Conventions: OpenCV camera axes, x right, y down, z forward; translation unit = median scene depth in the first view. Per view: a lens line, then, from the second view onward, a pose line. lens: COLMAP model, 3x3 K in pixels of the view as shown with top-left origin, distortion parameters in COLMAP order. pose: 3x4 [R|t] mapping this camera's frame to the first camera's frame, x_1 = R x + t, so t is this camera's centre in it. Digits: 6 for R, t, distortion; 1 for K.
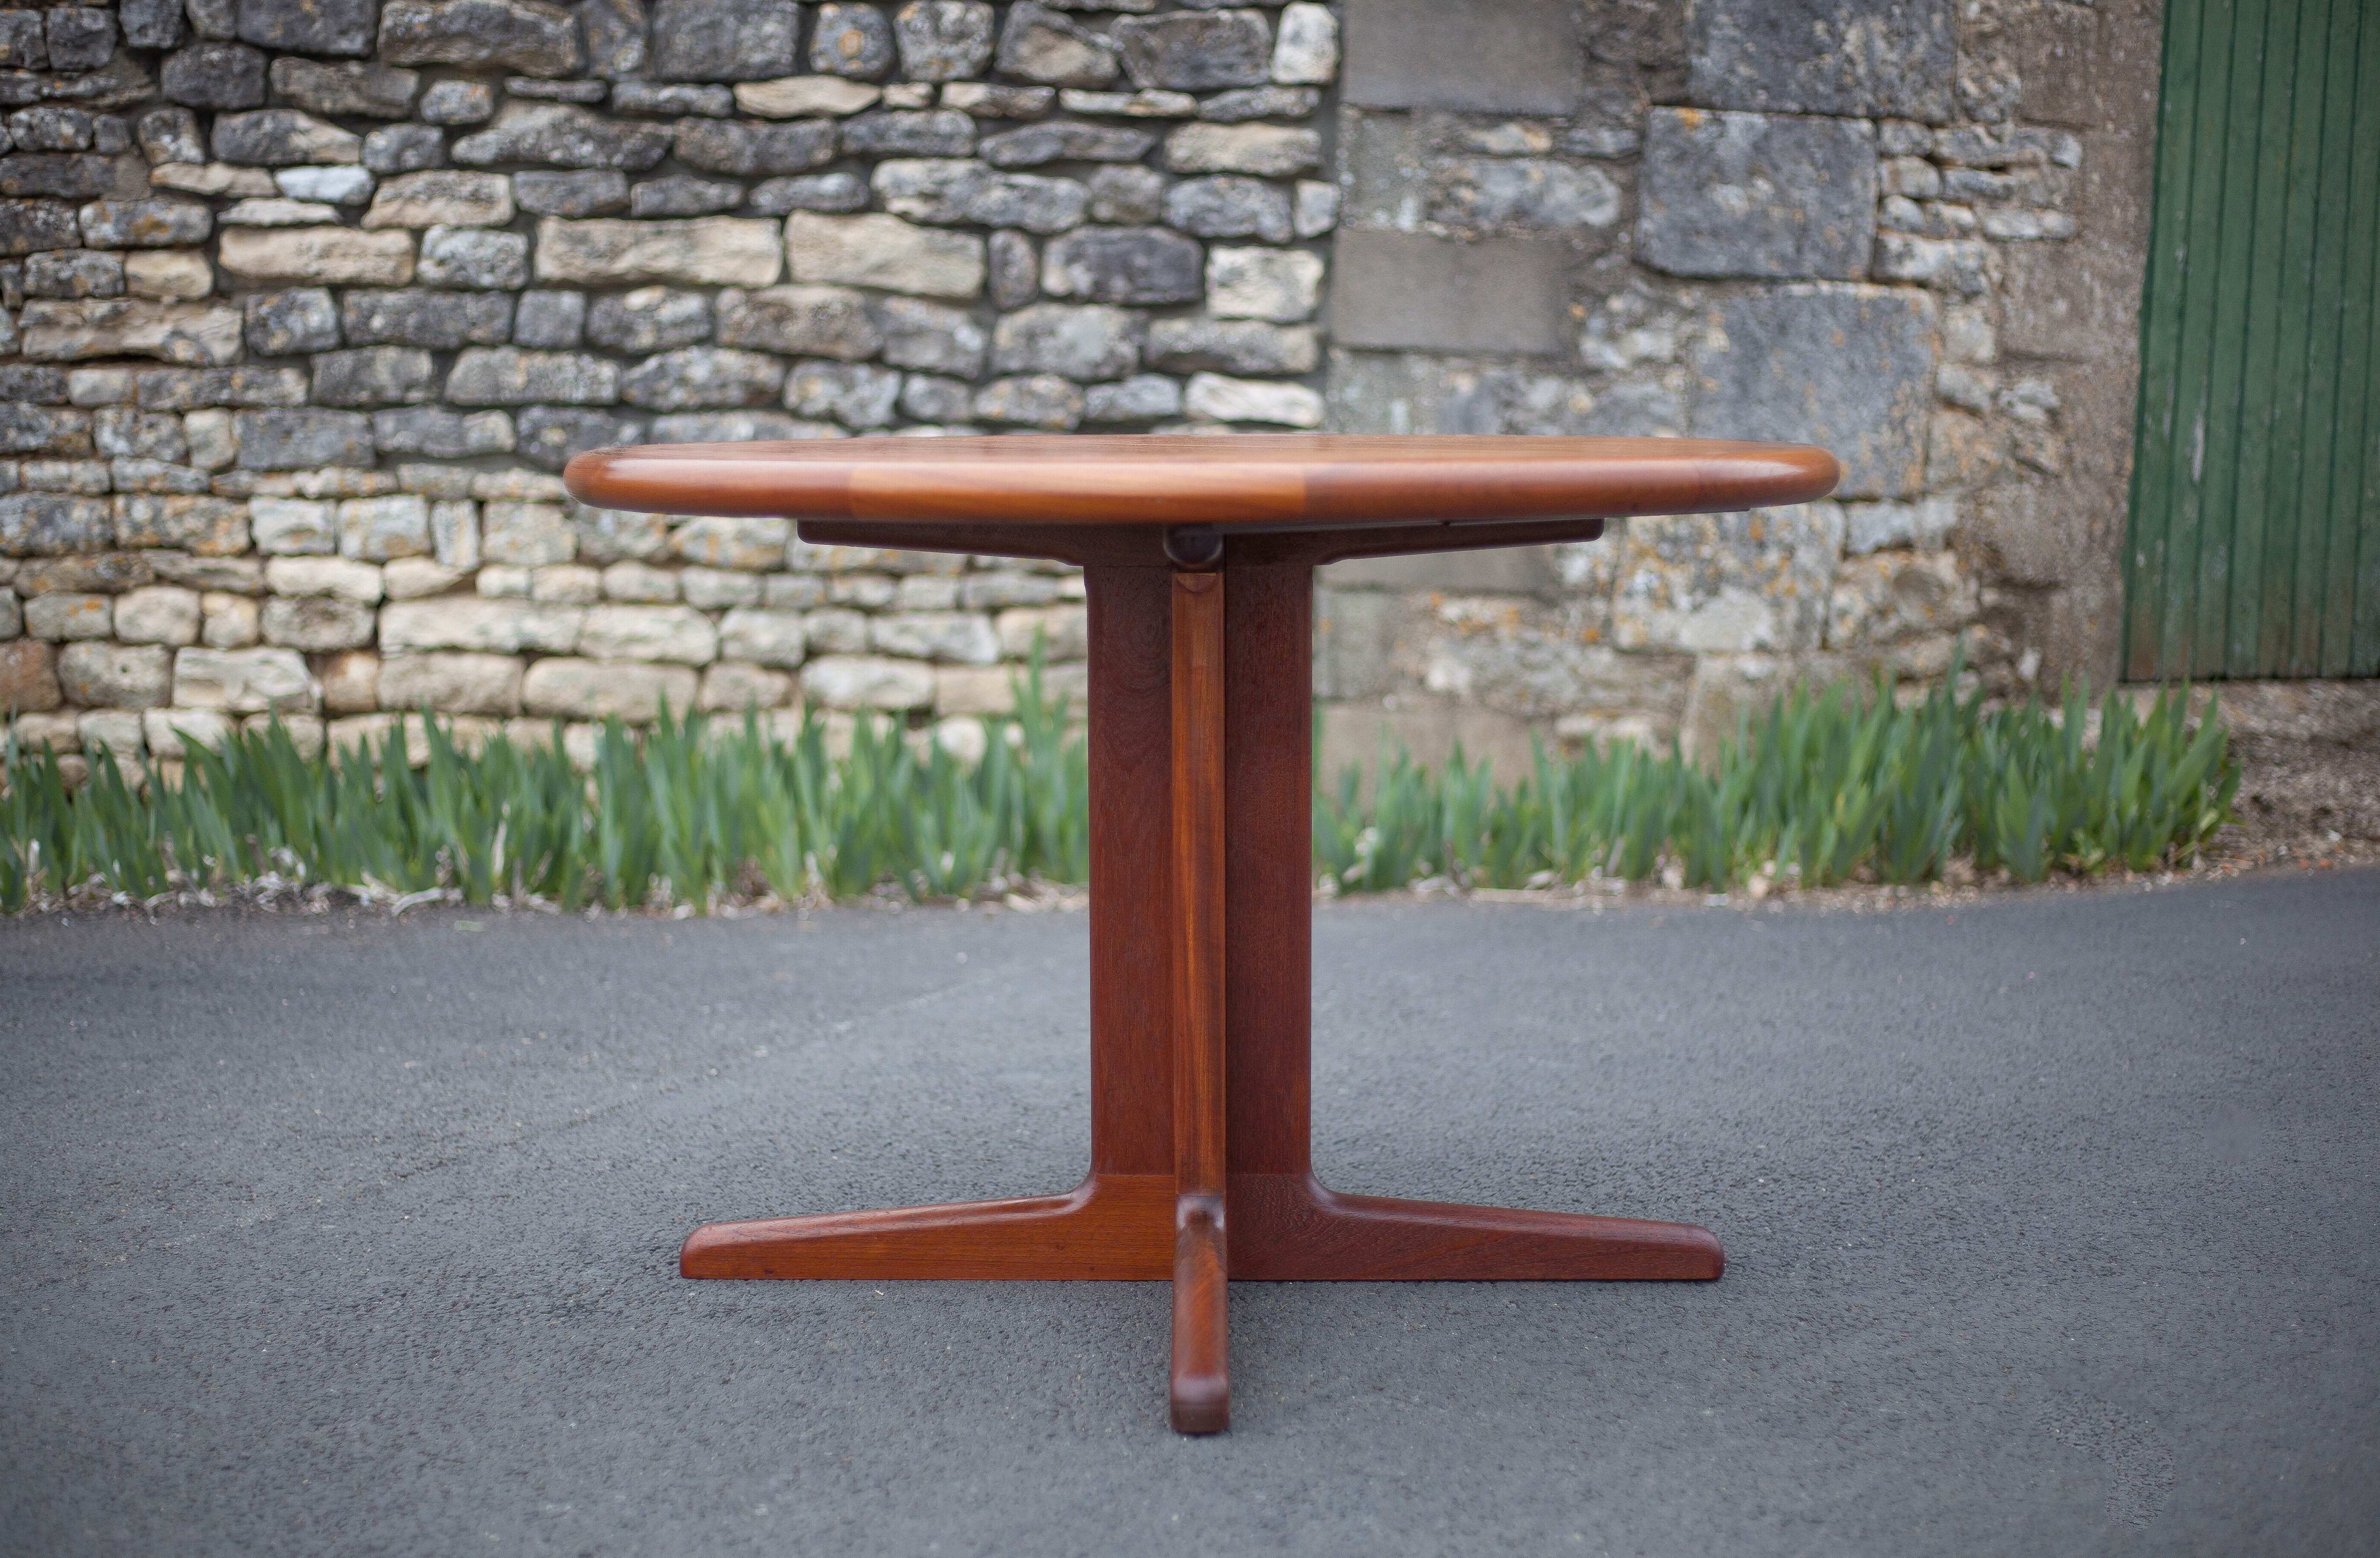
lens RADIAL K [[3616.4, 0, 1190.0], [0, 3616.4, 779.0], [0, 0, 1]] dist [-0.114596, -0.005302]
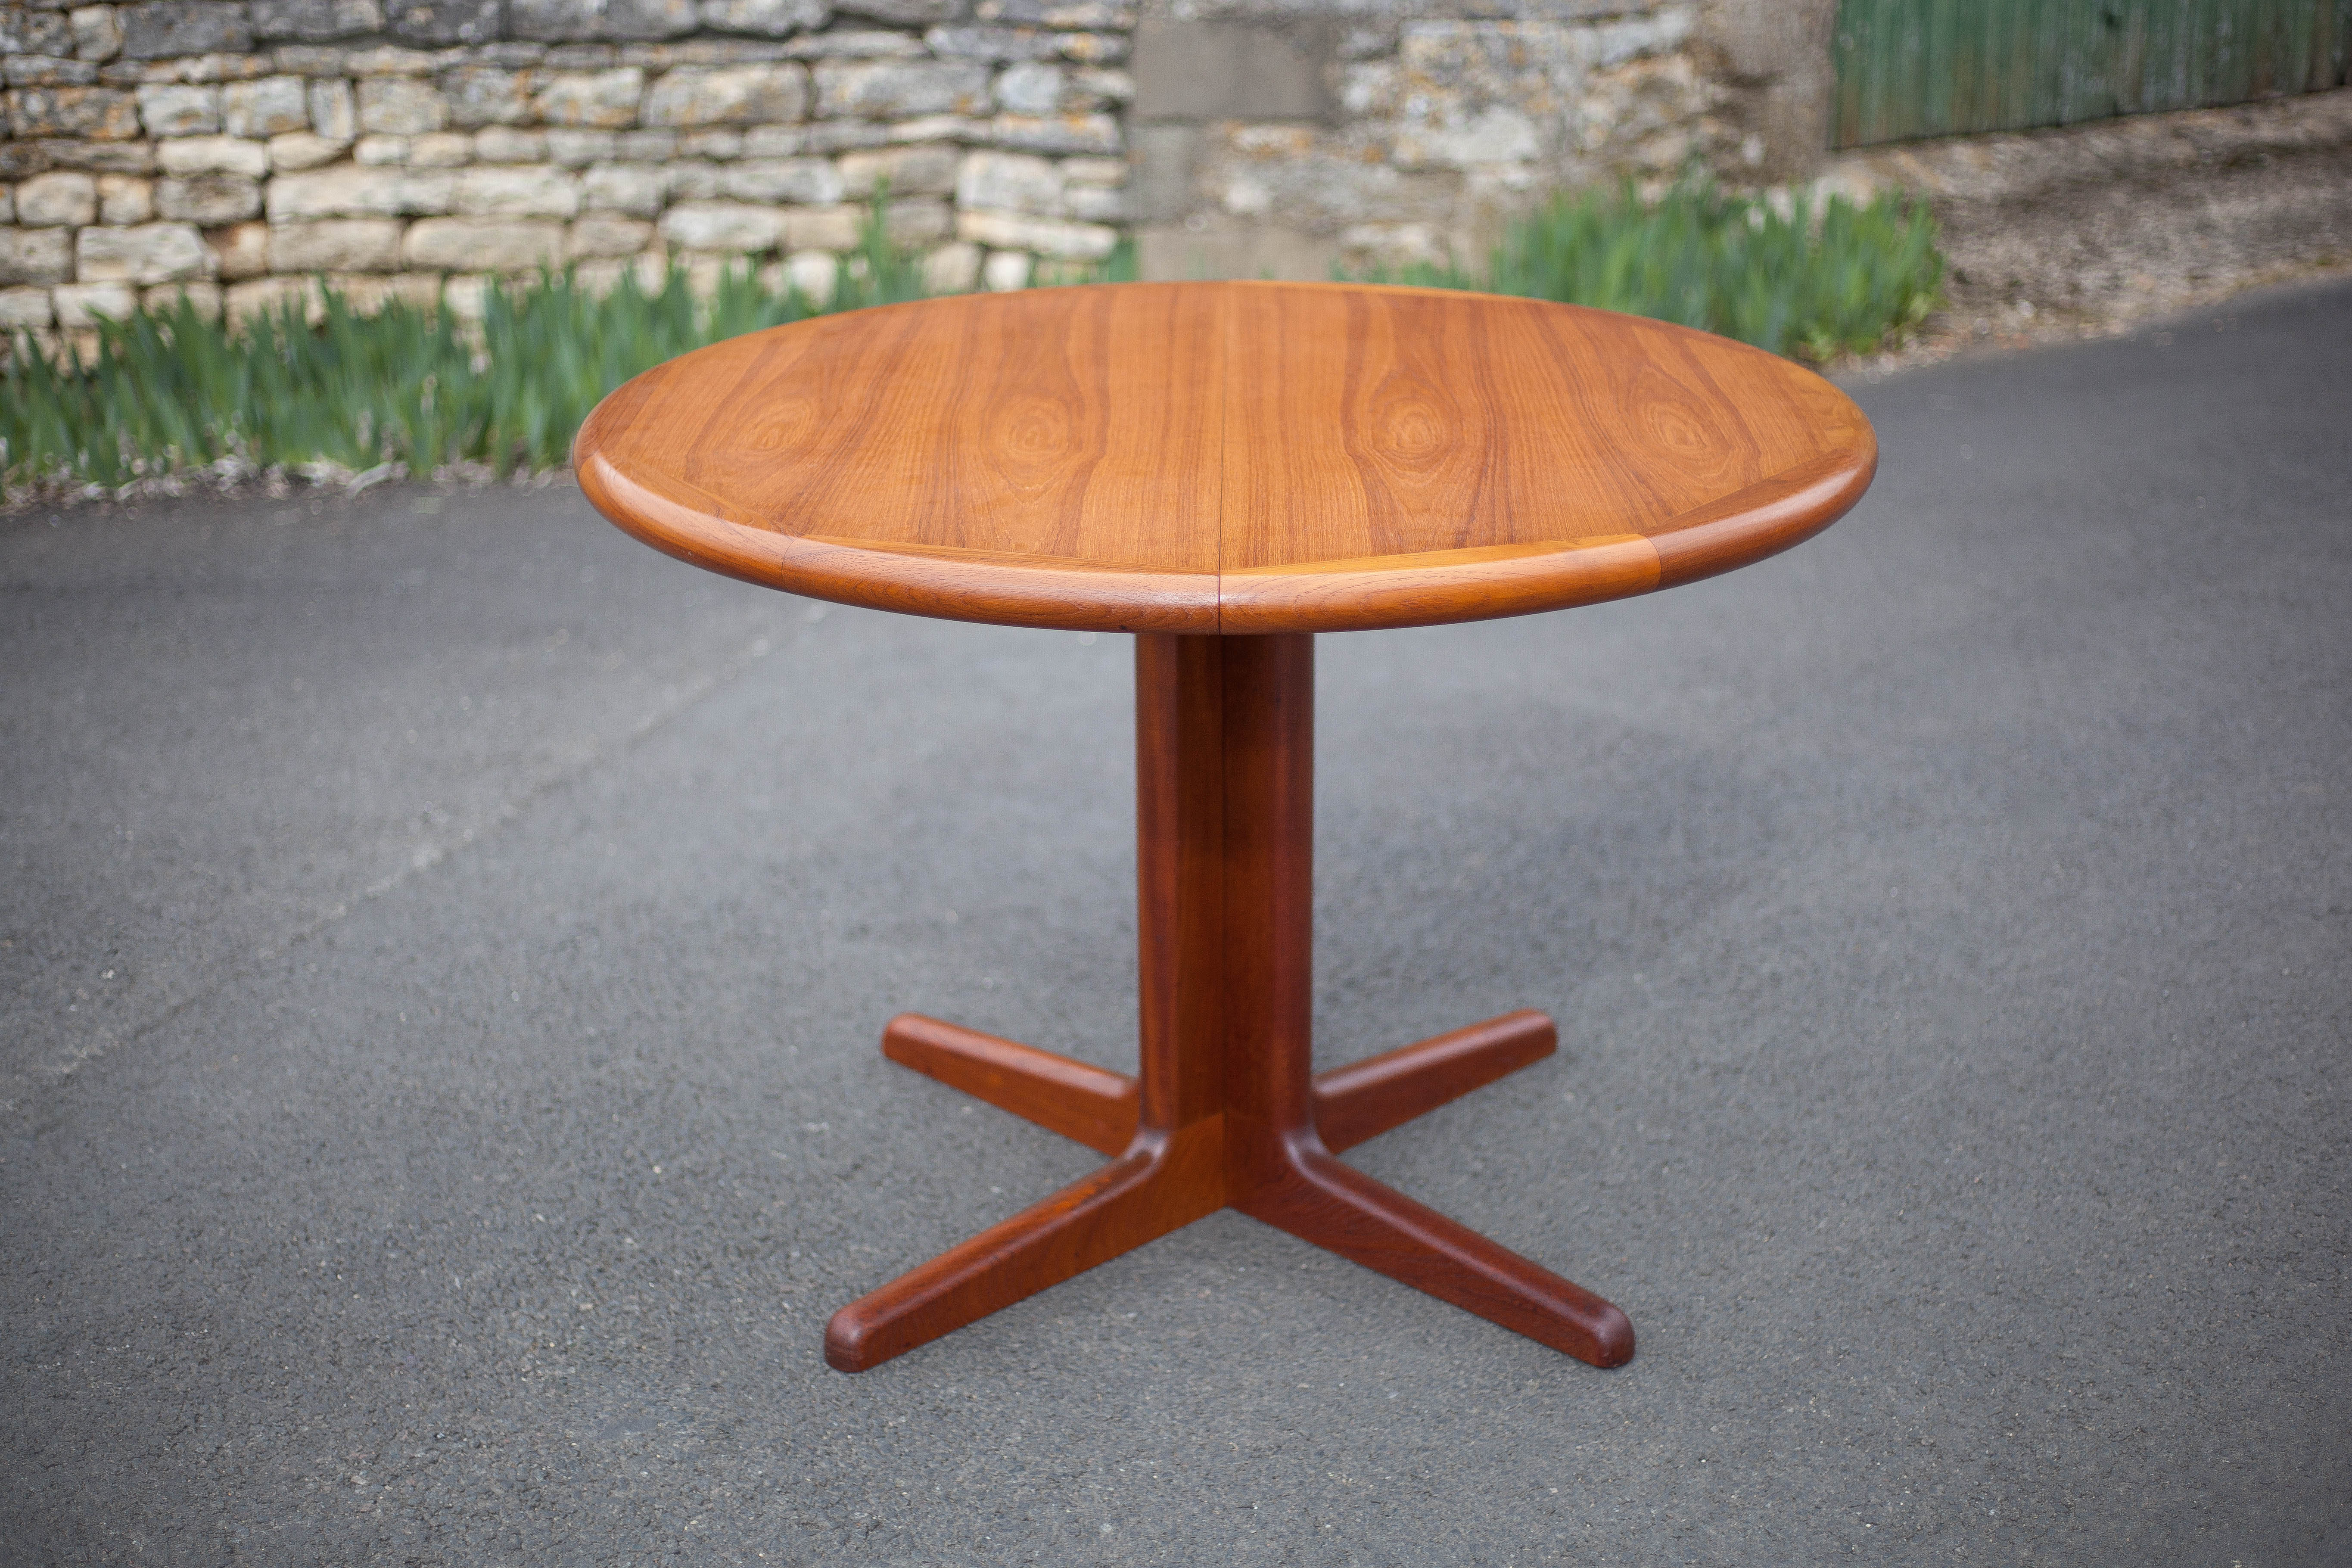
lens RADIAL K [[3660.8, 0, 1219.7], [0, 3660.8, 792.9], [0, 0, 1]] dist [-0.115018, -0.020911]
pose [[0.992674, -0.059445, 0.105191, -0.066713], [0.037355, 0.978940, 0.200699, -0.075845], [-0.114906, -0.195300, 0.973989, -0.129509]]
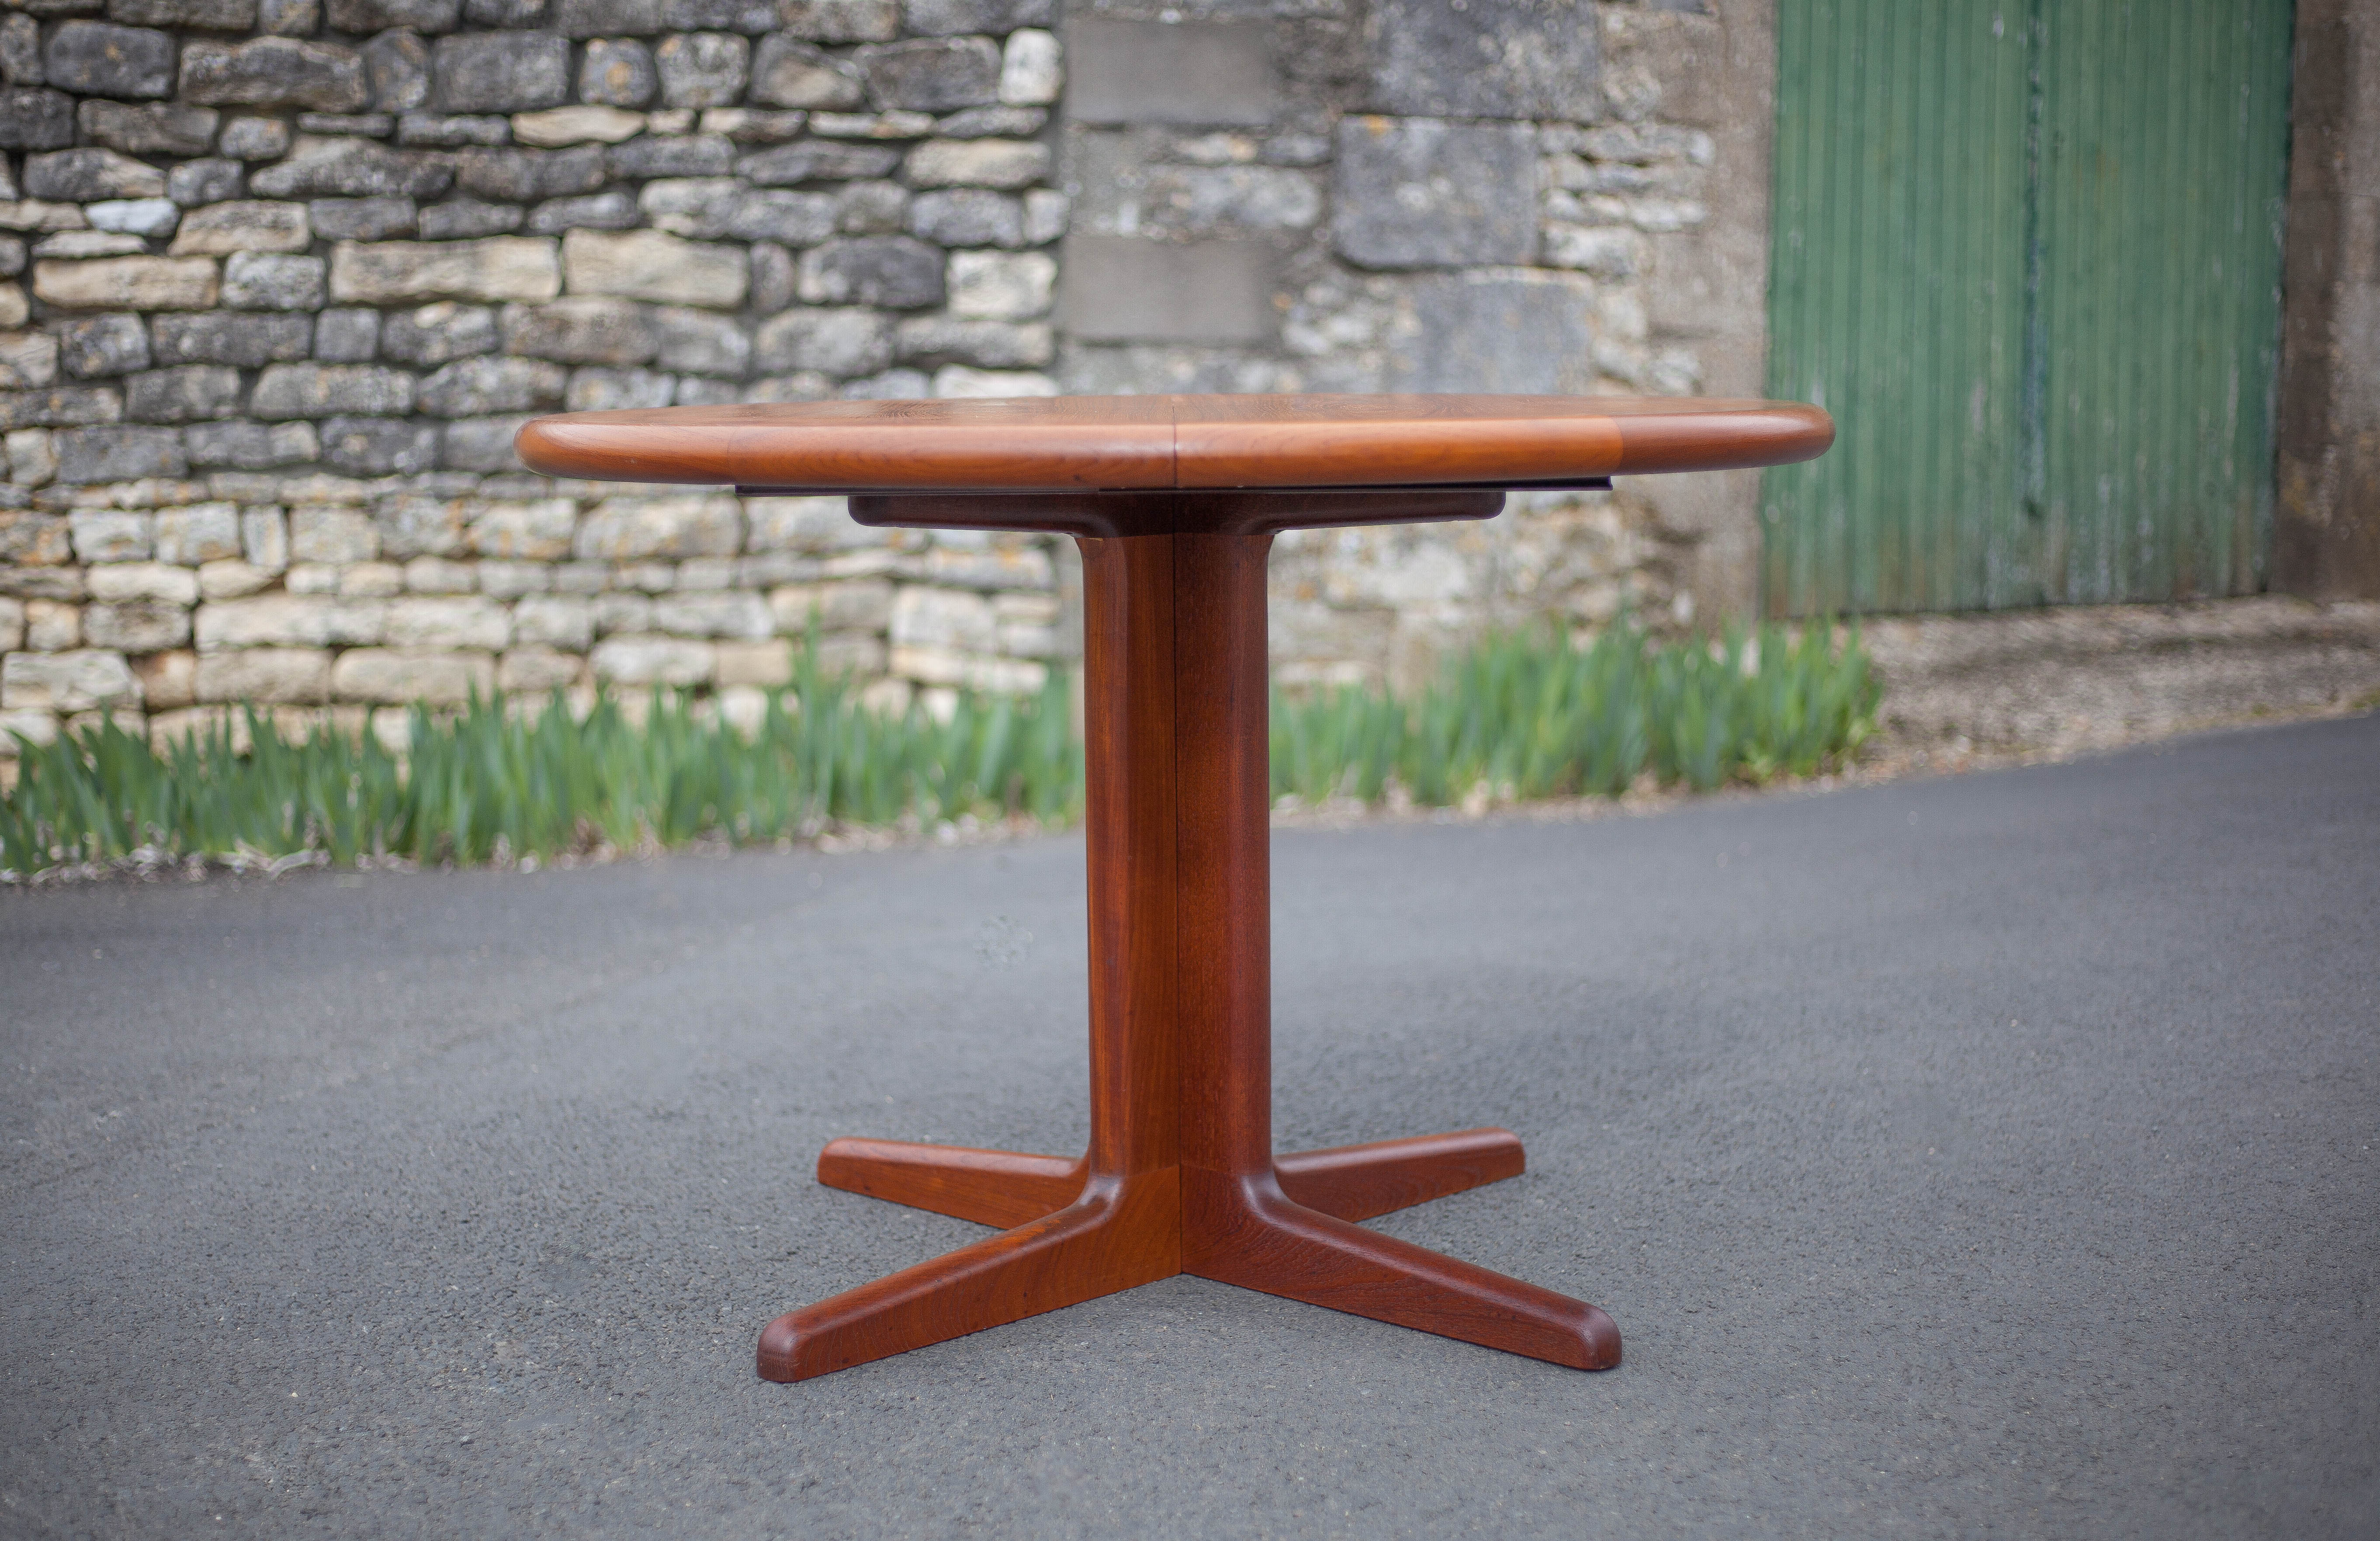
lens RADIAL K [[3701.1, 0, 1196.5], [0, 3701.1, 790.4], [0, 0, 1]] dist [-0.109524, -0.043679]
pose [[0.990478, -0.044157, 0.130394, -0.074746], [0.045136, 0.998970, -0.004562, 0.025301], [-0.130058, 0.010405, 0.991452, -0.128071]]
